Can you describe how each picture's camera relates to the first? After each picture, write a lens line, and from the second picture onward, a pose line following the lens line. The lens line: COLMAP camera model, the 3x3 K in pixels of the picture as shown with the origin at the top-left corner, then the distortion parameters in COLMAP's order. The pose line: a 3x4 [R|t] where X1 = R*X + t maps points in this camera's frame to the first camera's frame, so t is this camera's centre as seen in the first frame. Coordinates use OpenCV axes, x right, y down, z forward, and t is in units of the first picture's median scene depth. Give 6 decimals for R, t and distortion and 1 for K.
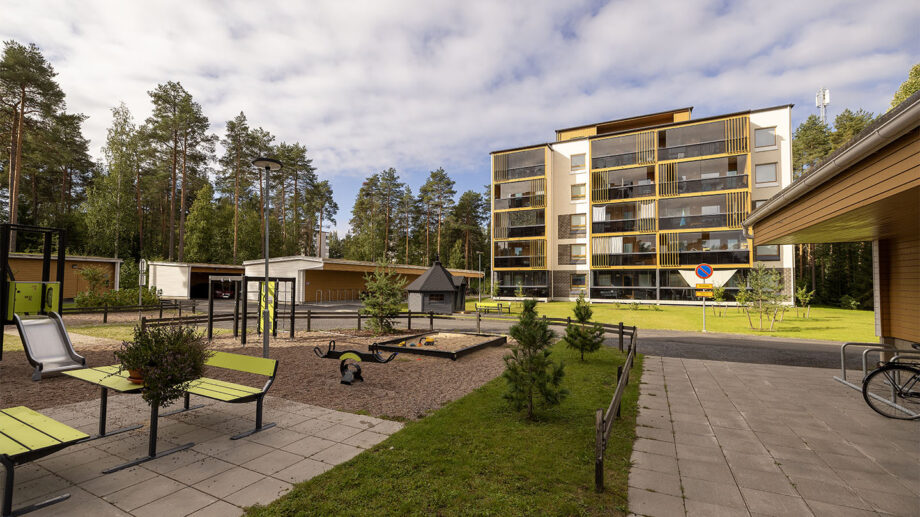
lens RADIAL K [[388.8, 0, 458.3], [0, 388.8, 270.4], [0, 0, 1]] dist [0.003373, 0.000229]
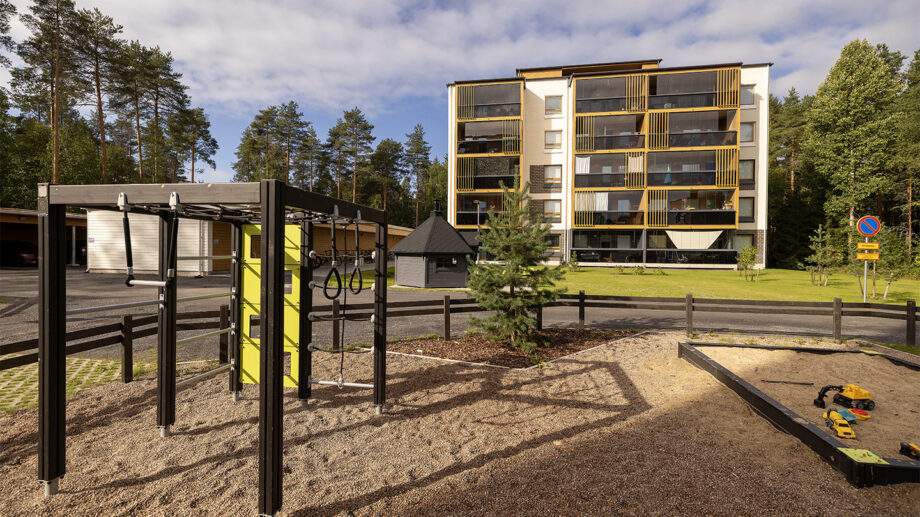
lens RADIAL K [[388.8, 0, 461.1], [0, 388.8, 250.6], [0, 0, 1]] dist [0.003373, 0.000229]
pose [[0.956312, 0.000651, 0.292348, -0.146656], [-0.014217, 0.998918, 0.044280, 0.011176], [-0.292003, -0.046501, 0.955286, 0.221267]]
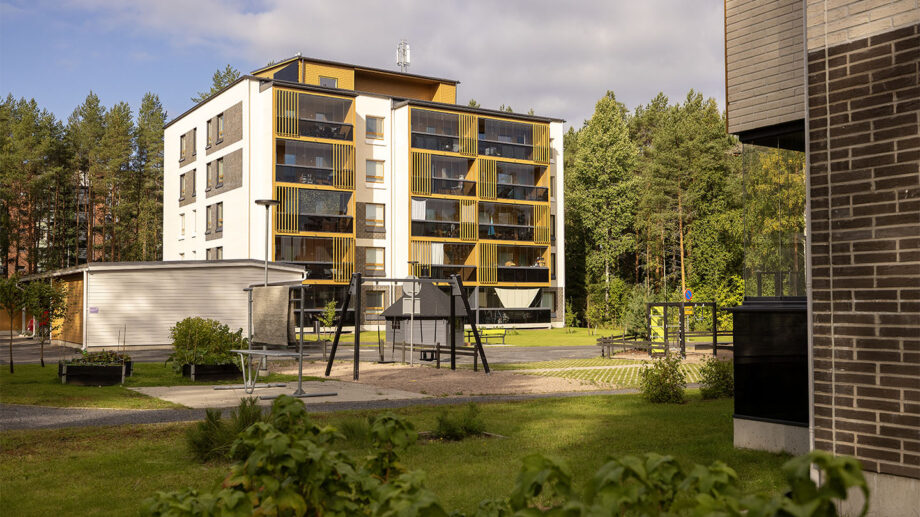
lens RADIAL K [[894.0, 0, 455.8], [0, 894.0, 258.9], [0, 0, 1]] dist [0.000697, 0.000000]
pose [[0.508561, 0.036245, 0.860263, -0.992979], [-0.025184, 0.999312, -0.027216, -0.007734], [-0.860658, -0.007823, 0.509124, 0.073452]]
